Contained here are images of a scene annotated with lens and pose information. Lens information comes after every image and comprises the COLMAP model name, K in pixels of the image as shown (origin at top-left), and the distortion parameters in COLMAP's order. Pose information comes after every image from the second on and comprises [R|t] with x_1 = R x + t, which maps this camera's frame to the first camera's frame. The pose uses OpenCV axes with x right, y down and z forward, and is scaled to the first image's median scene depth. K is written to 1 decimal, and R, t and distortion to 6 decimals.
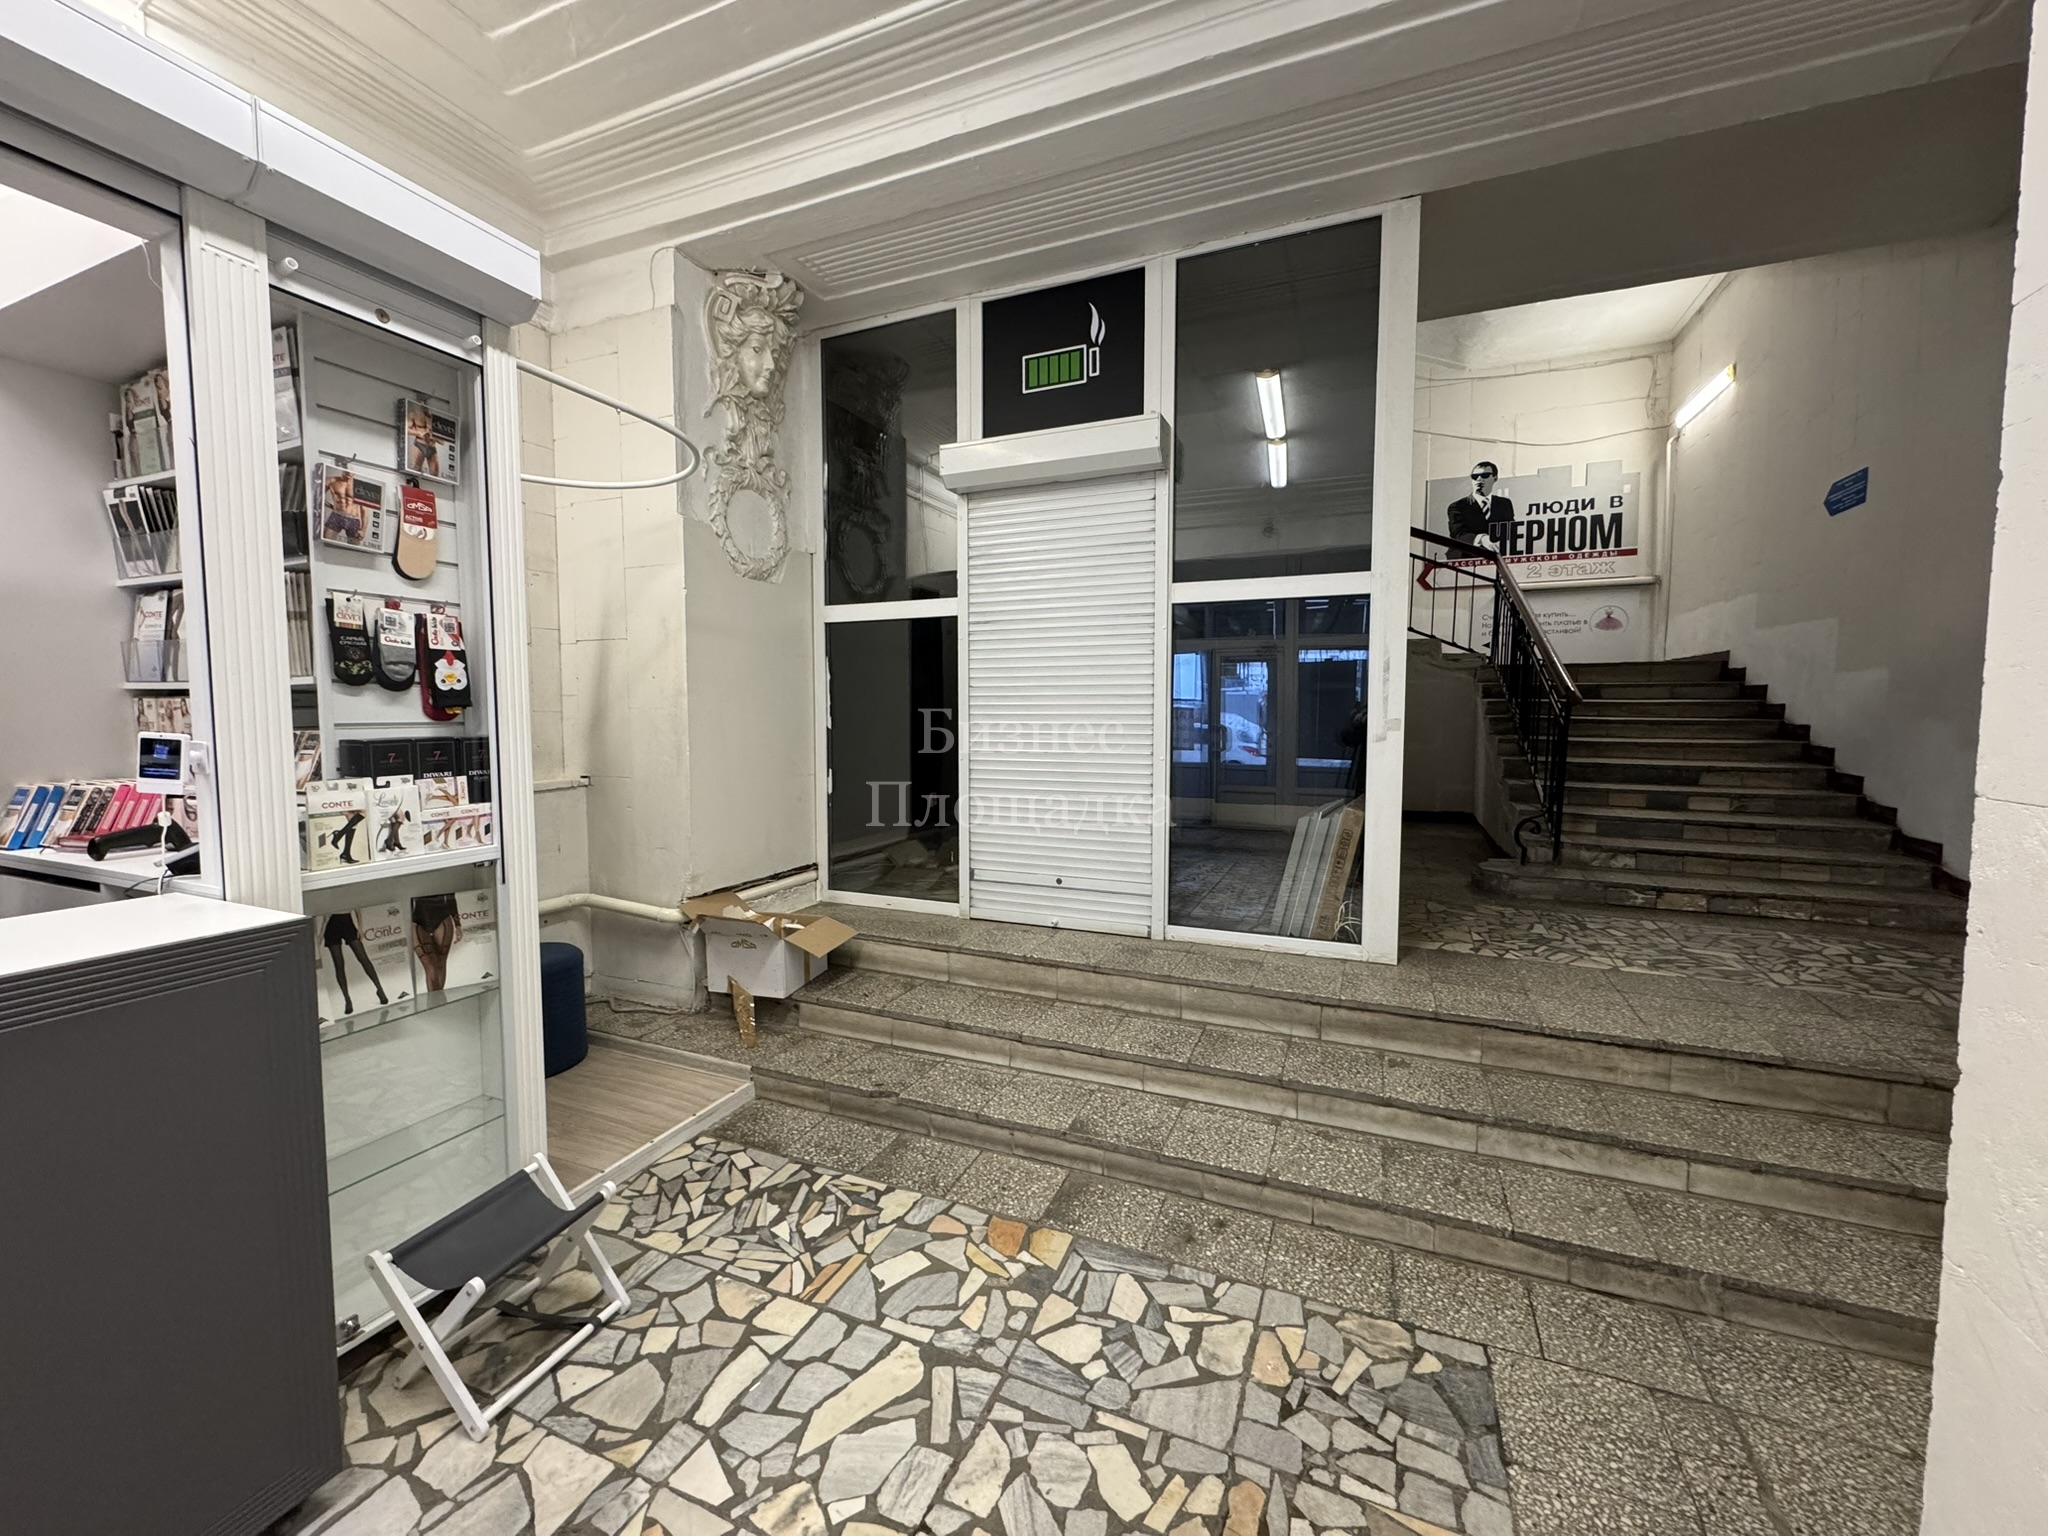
lens RADIAL K [[822.4, 0, 1021.0], [0, 822.4, 763.2], [0, 0, 1]] dist [-0.003055, 0.000506]
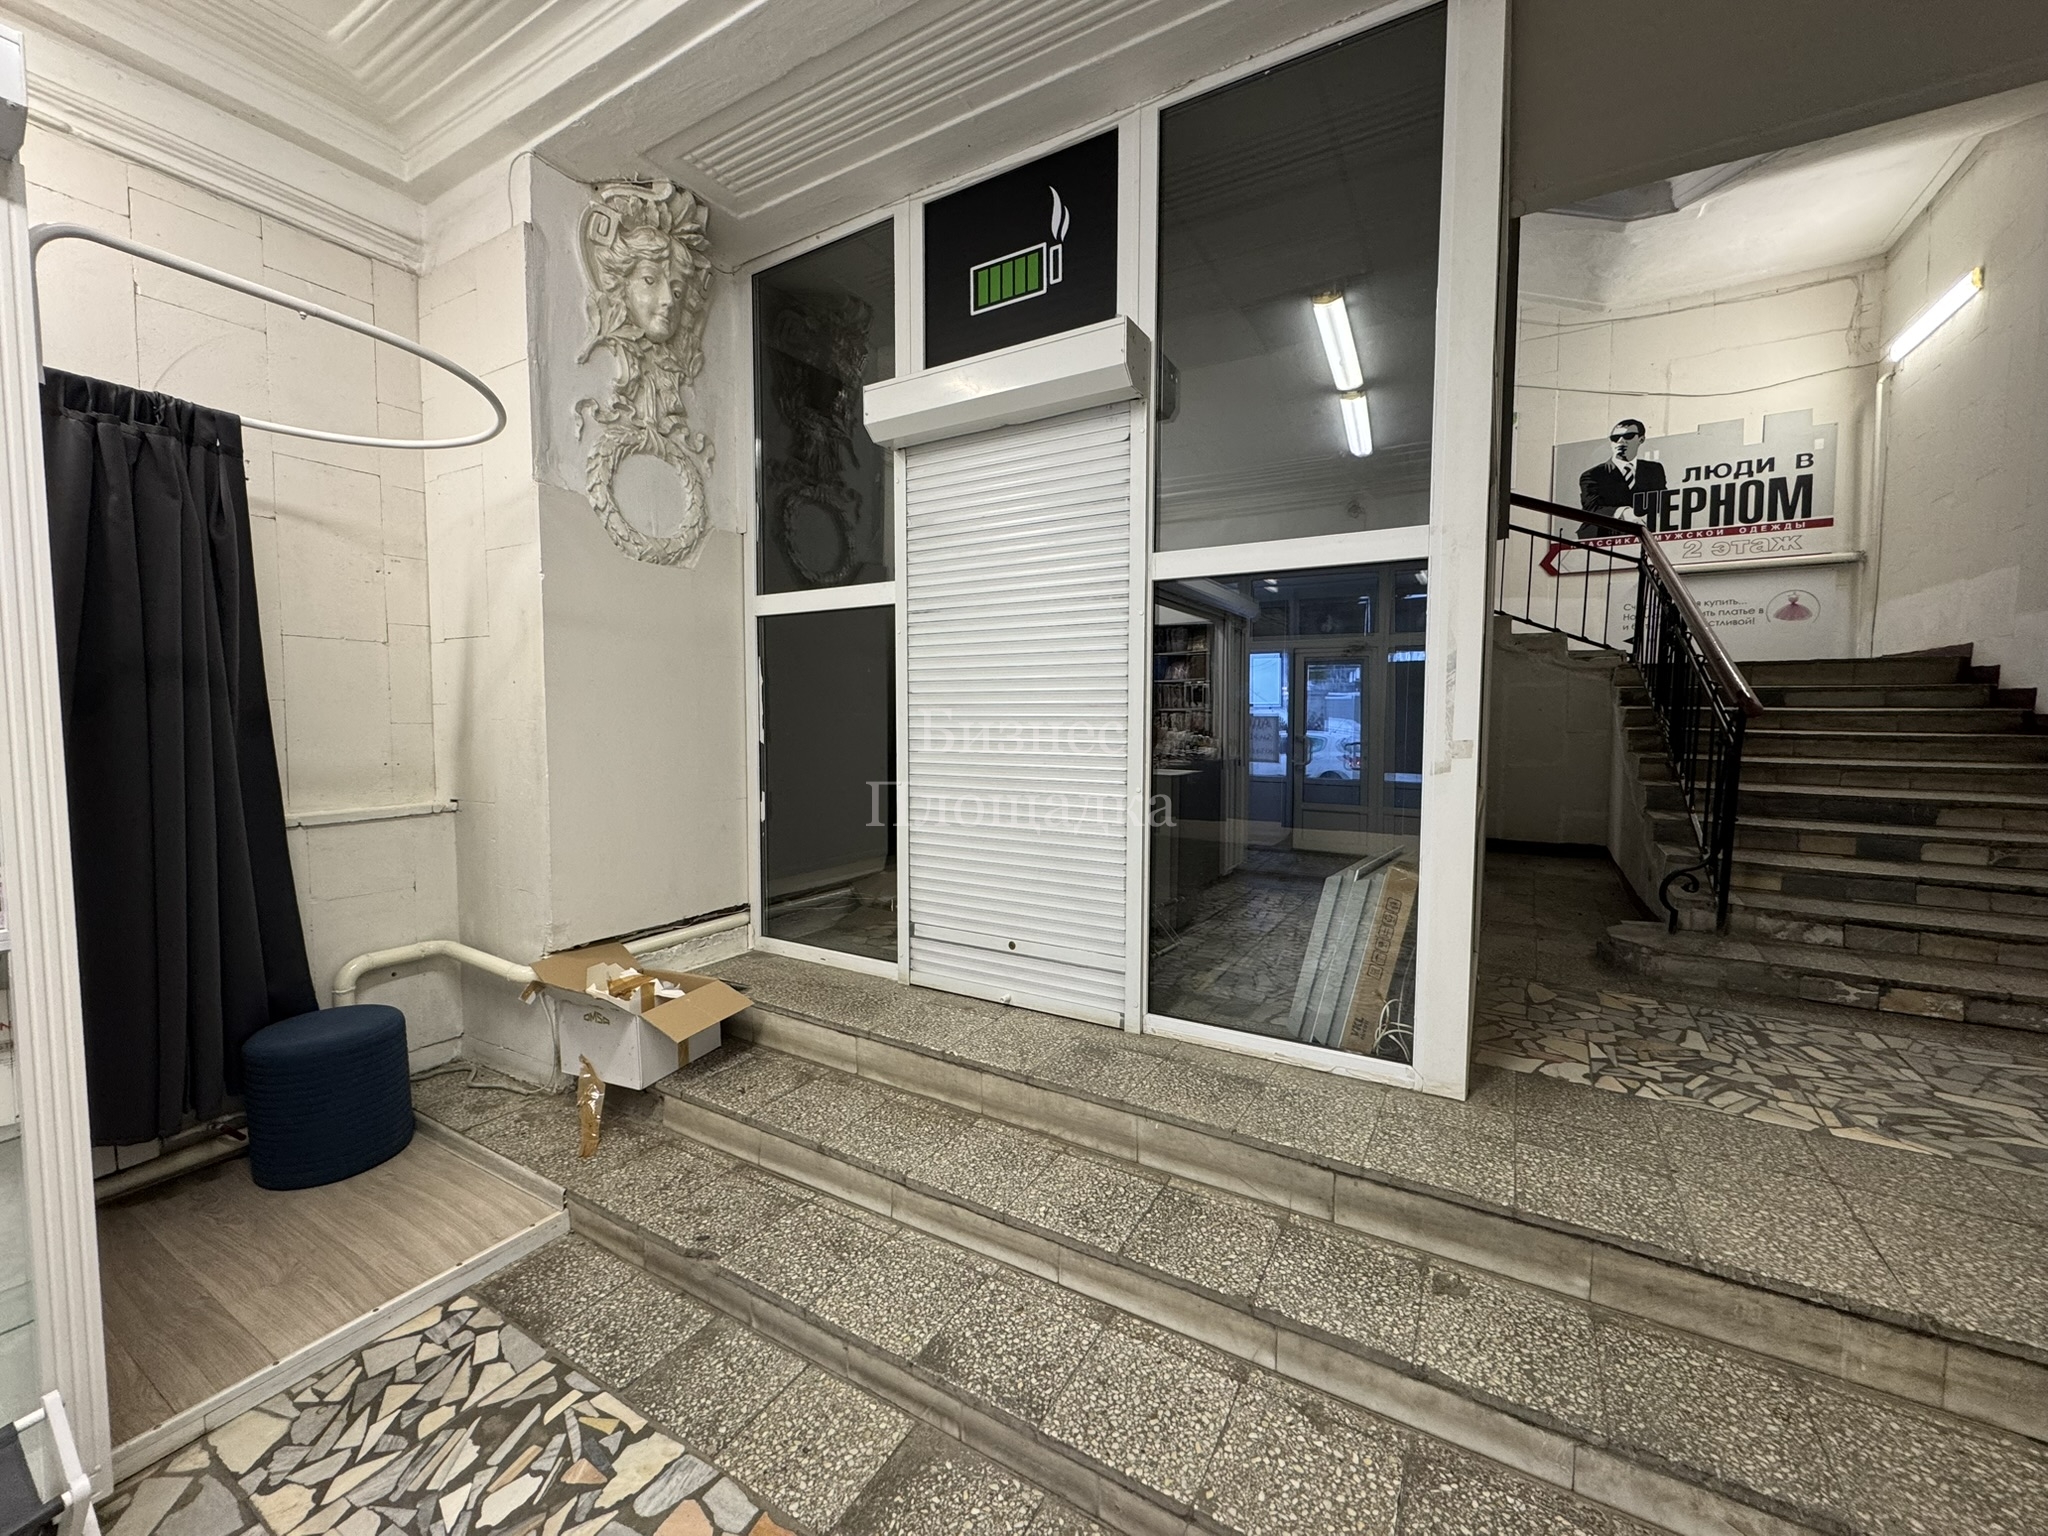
lens RADIAL K [[822.4, 0, 1019.3], [0, 822.4, 763.3], [0, 0, 1]] dist [-0.003055, 0.000506]
pose [[0.991768, 0.009962, -0.127662, 0.158818], [-0.010526, 0.999938, -0.003745, -0.025710], [0.127616, 0.005058, 0.991811, 0.250564]]
